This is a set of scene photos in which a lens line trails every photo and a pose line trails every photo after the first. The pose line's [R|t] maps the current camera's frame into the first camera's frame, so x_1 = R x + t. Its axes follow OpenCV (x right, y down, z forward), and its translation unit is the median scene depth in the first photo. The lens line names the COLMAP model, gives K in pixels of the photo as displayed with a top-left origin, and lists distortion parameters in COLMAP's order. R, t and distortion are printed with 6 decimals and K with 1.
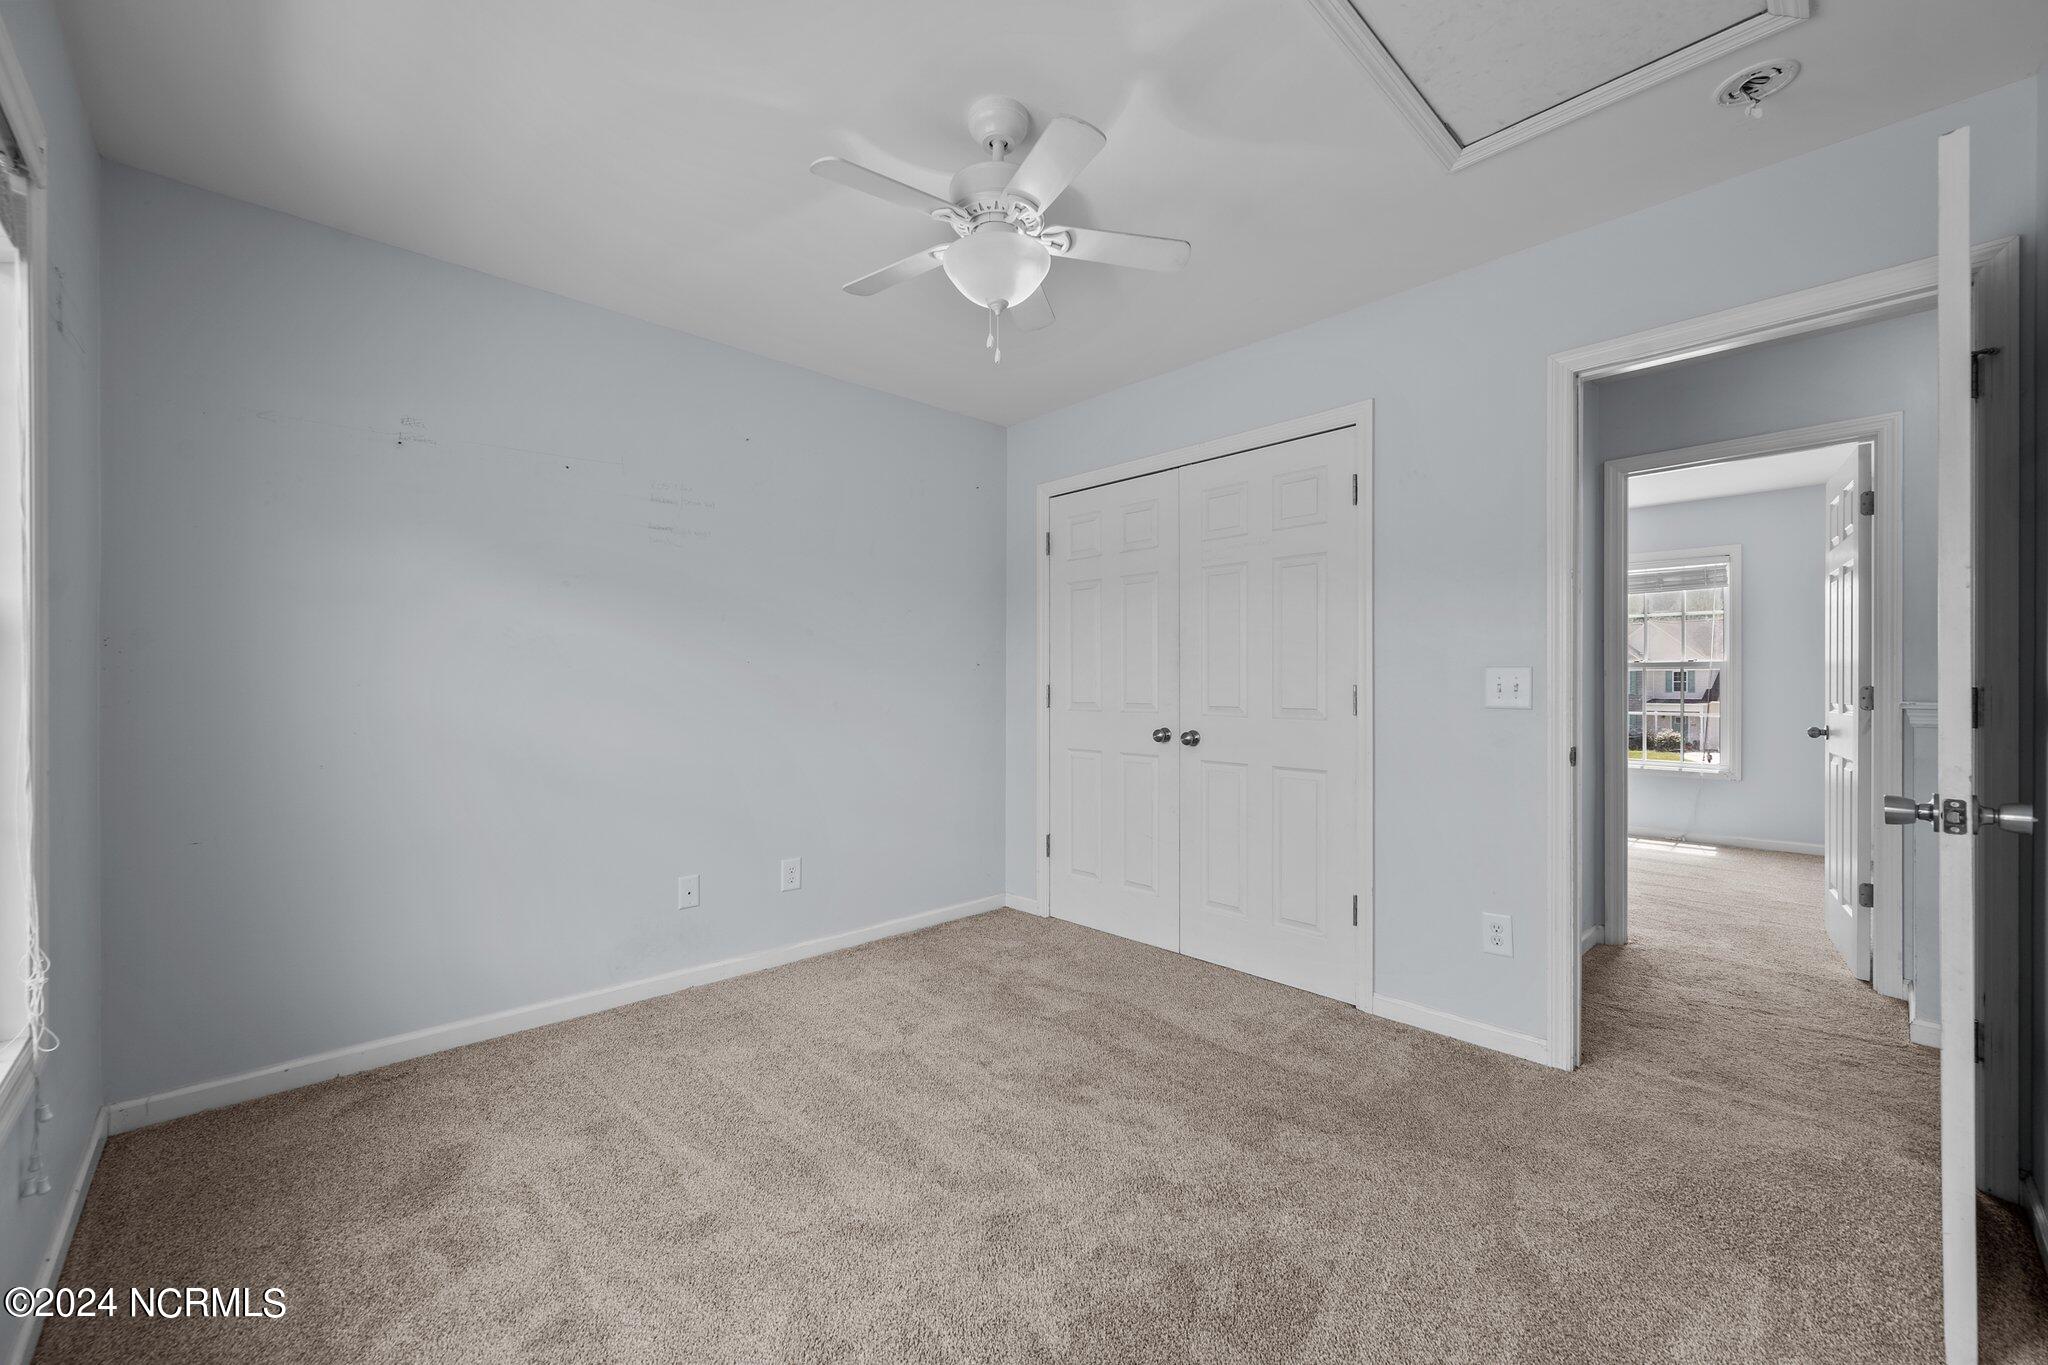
lens RADIAL K [[810.5, 0, 1033.1], [0, 810.5, 680.2], [0, 0, 1]] dist [-0.008110, 0.005800]
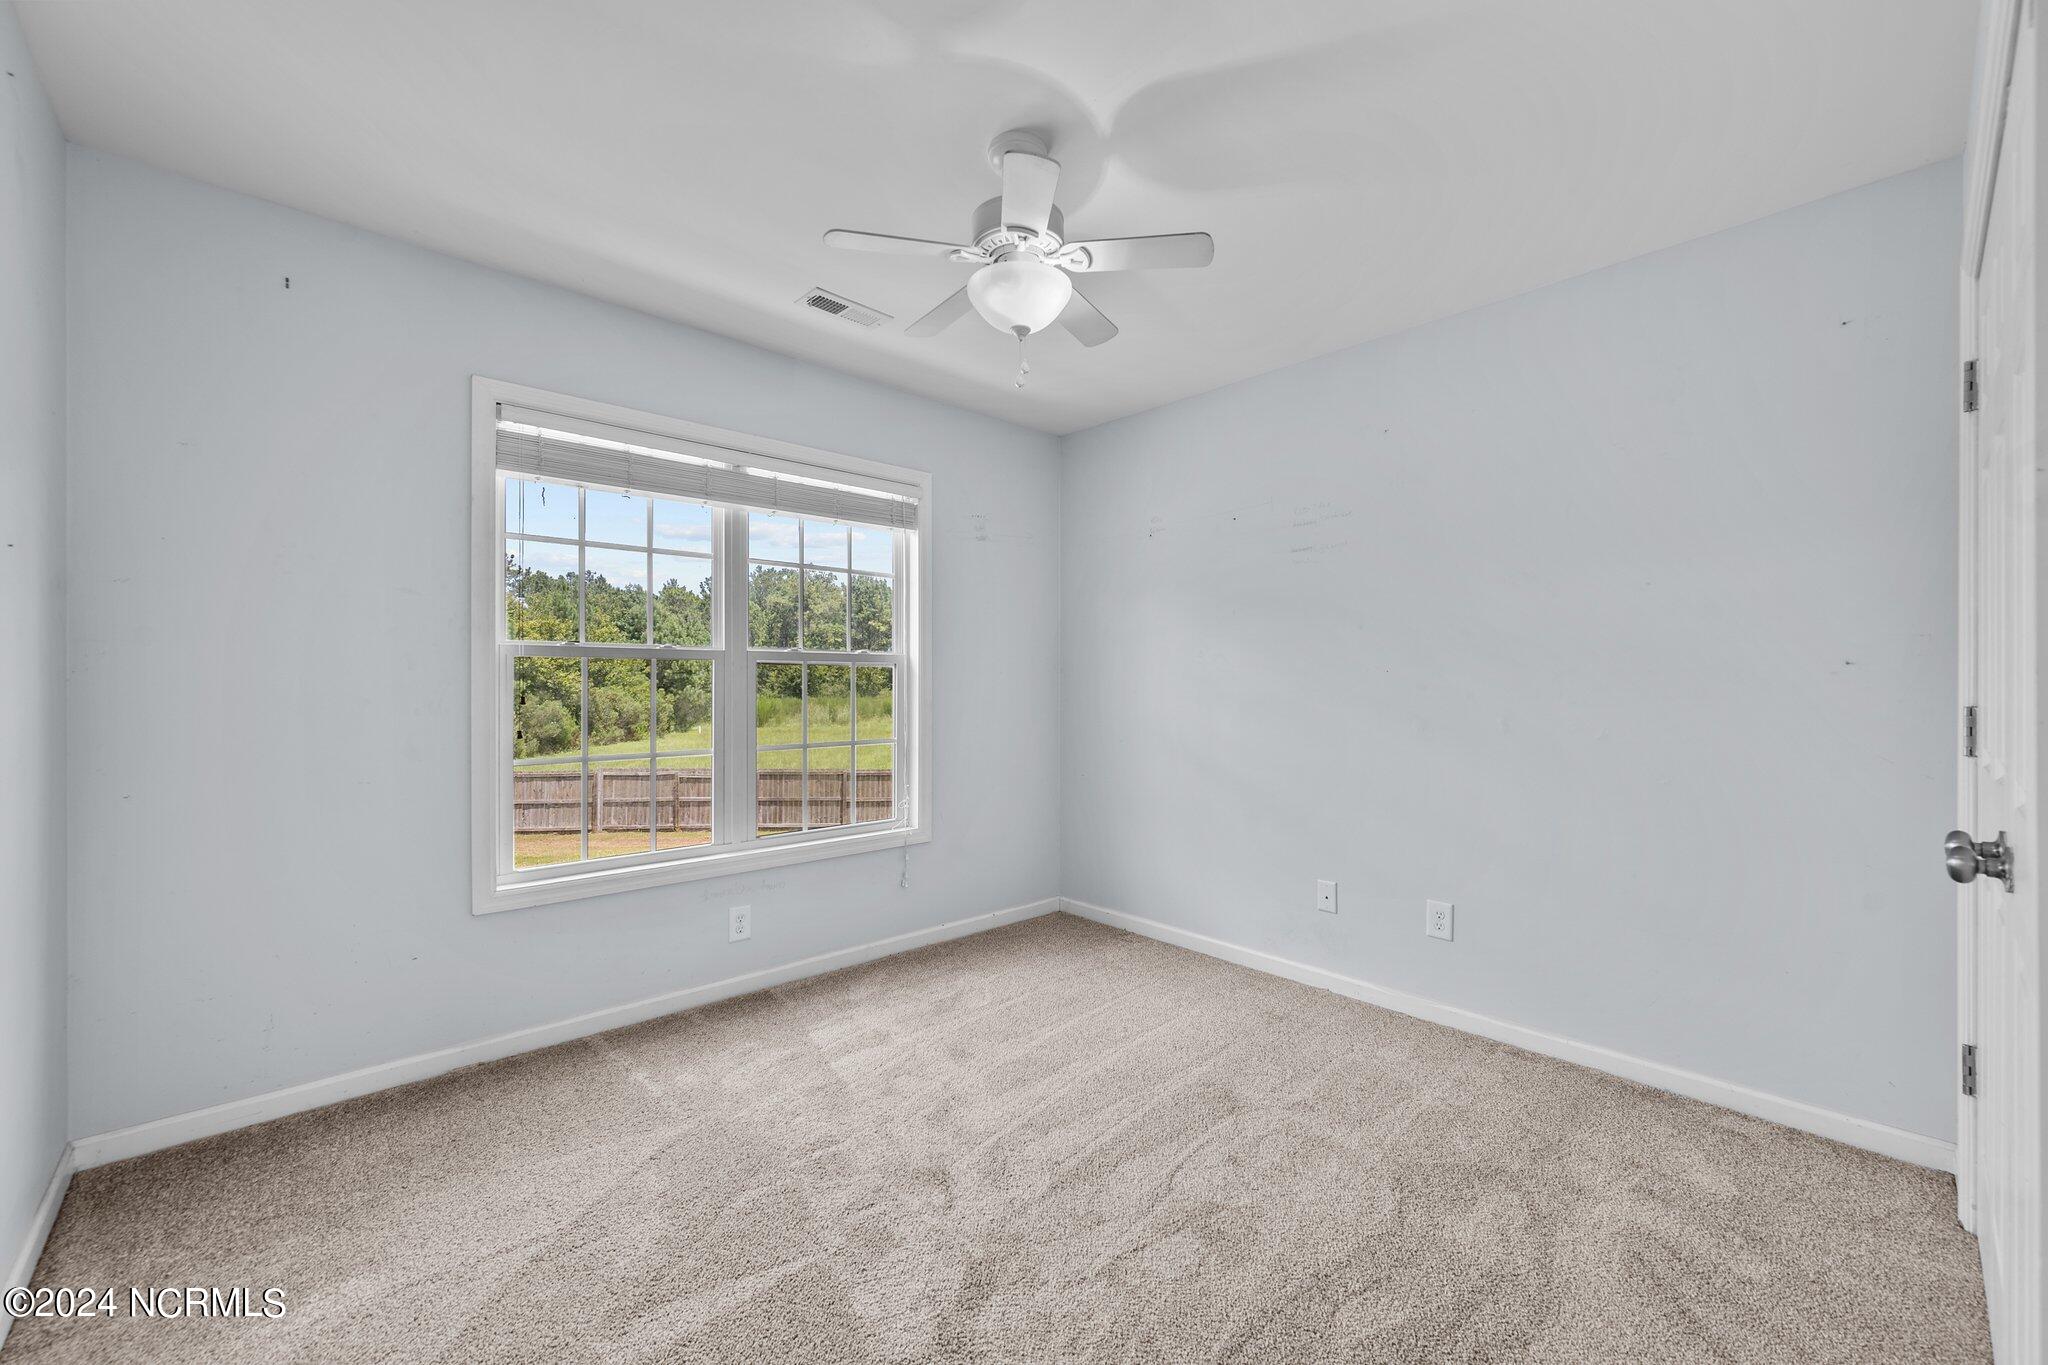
lens RADIAL K [[810.5, 0, 1033.1], [0, 810.5, 680.2], [0, 0, 1]] dist [-0.008110, 0.005800]
pose [[-0.014196, -0.000888, -0.999899, 0.564226], [-0.000697, 0.999999, -0.000879, -0.011631], [0.999899, 0.000684, -0.014197, 0.590819]]
